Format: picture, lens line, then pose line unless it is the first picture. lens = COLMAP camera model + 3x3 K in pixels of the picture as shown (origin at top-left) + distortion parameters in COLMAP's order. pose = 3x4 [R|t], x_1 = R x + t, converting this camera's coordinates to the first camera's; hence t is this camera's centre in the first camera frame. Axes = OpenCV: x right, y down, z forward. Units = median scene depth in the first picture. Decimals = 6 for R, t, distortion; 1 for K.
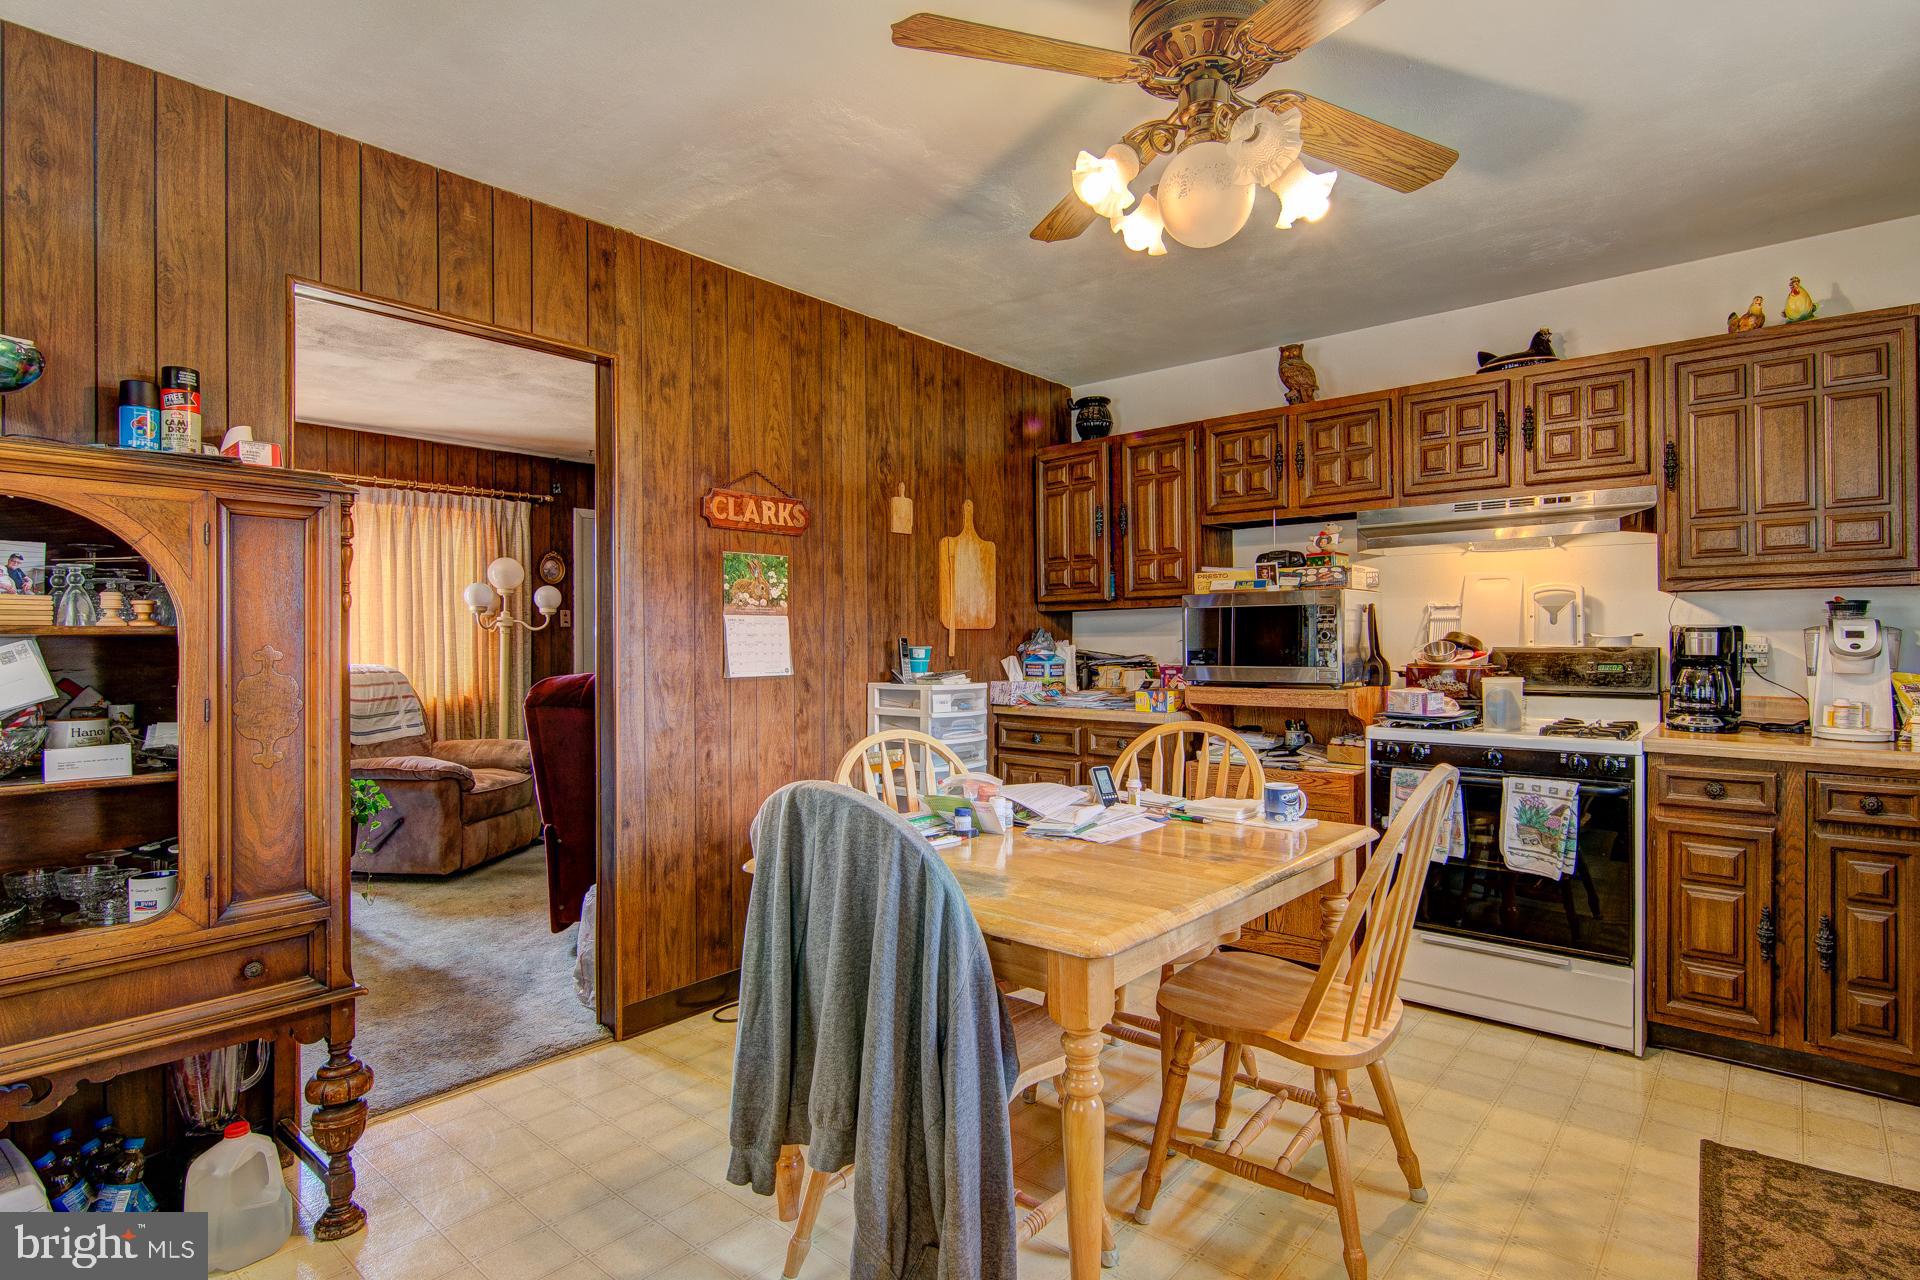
lens RADIAL K [[974.3, 0, 963.9], [0, 974.3, 637.9], [0, 0, 1]] dist [0.003748, 0.000754]
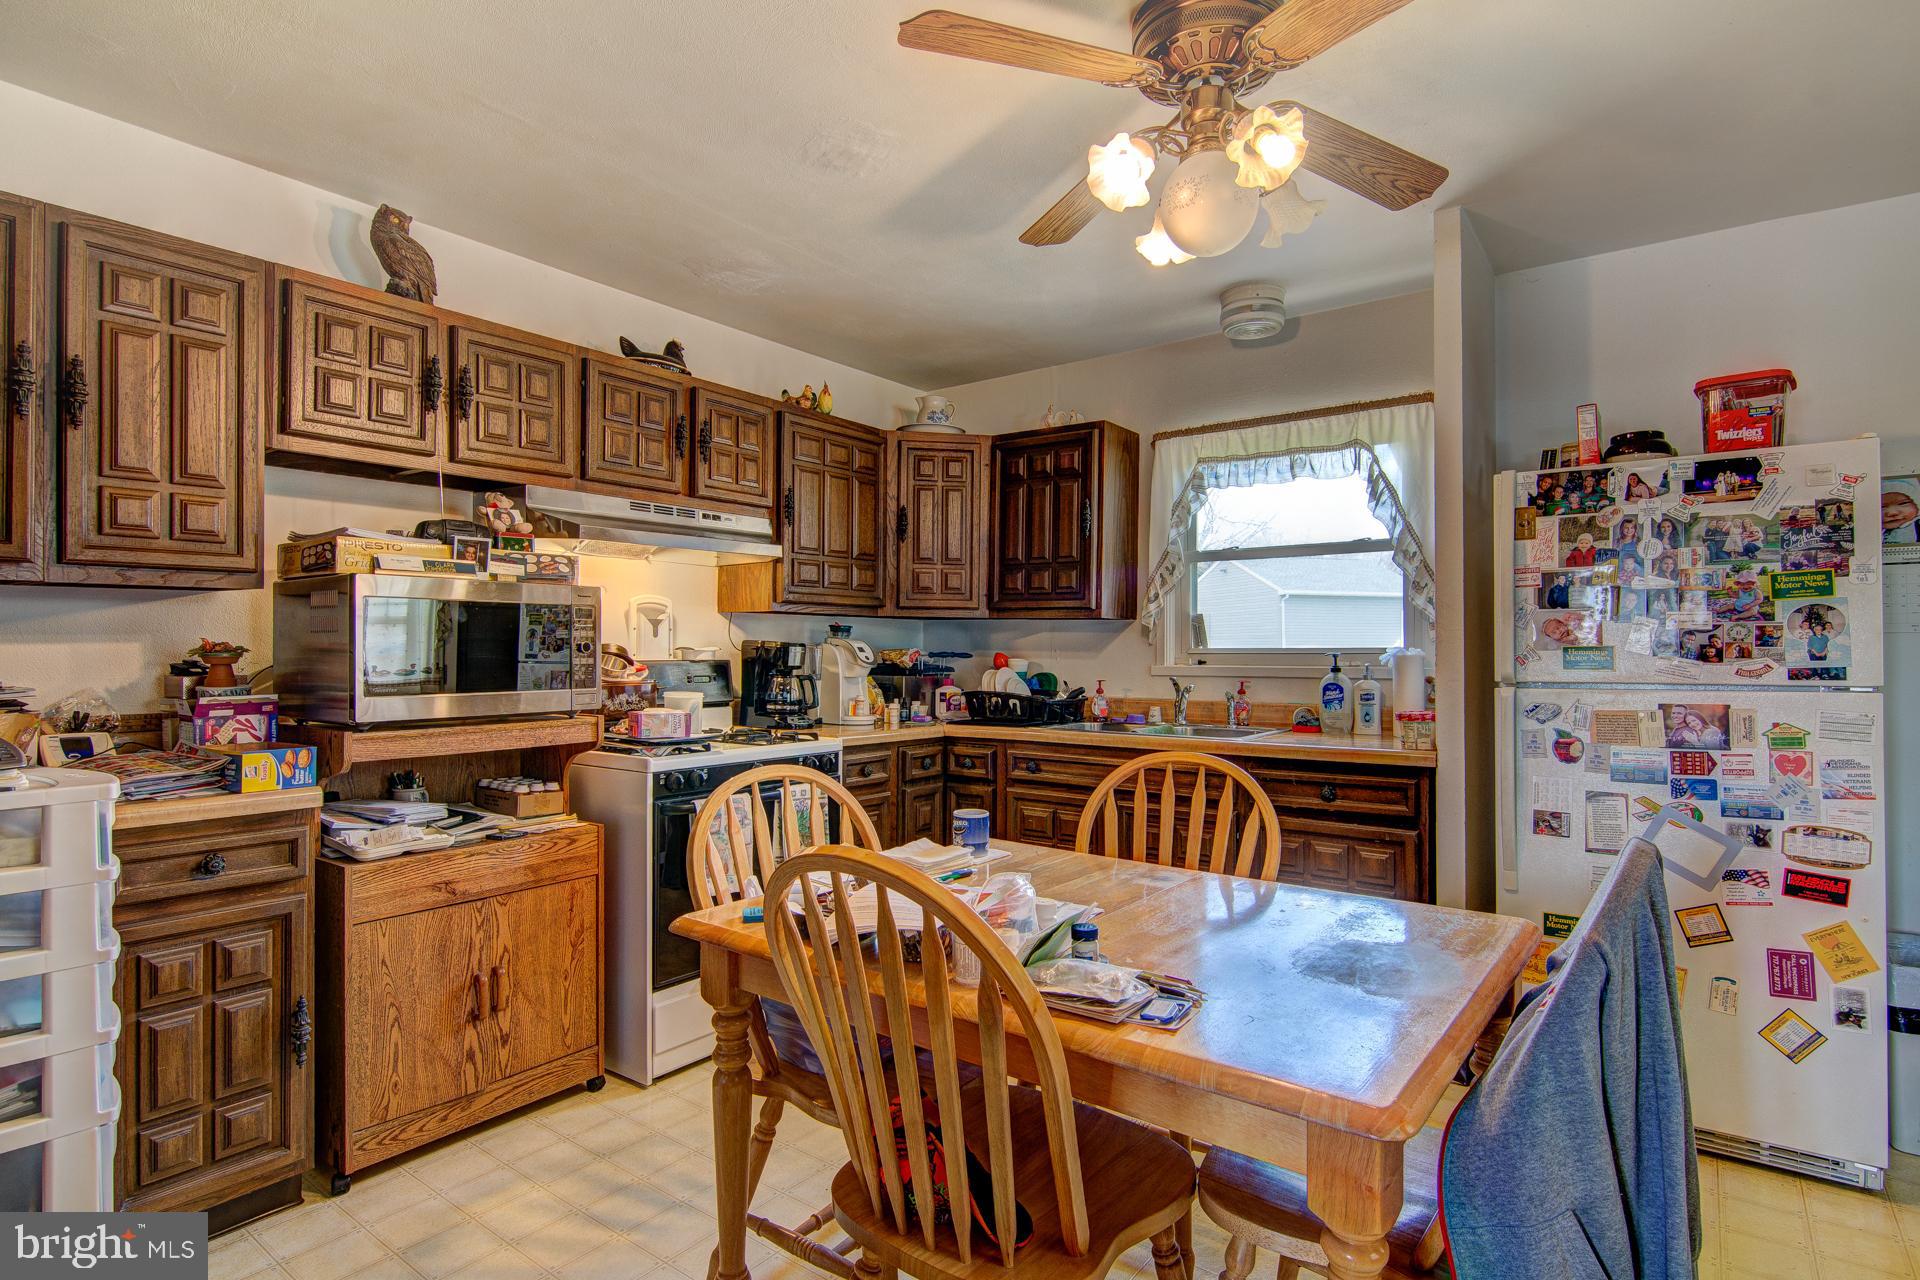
lens RADIAL K [[974.3, 0, 966.1], [0, 974.3, 644.6], [0, 0, 1]] dist [0.003748, 0.000754]
pose [[-0.077716, 0.011846, 0.996905, -0.431962], [0.000358, 0.999930, -0.011854, 0.005227], [-0.996975, -0.000565, -0.077715, 0.807006]]
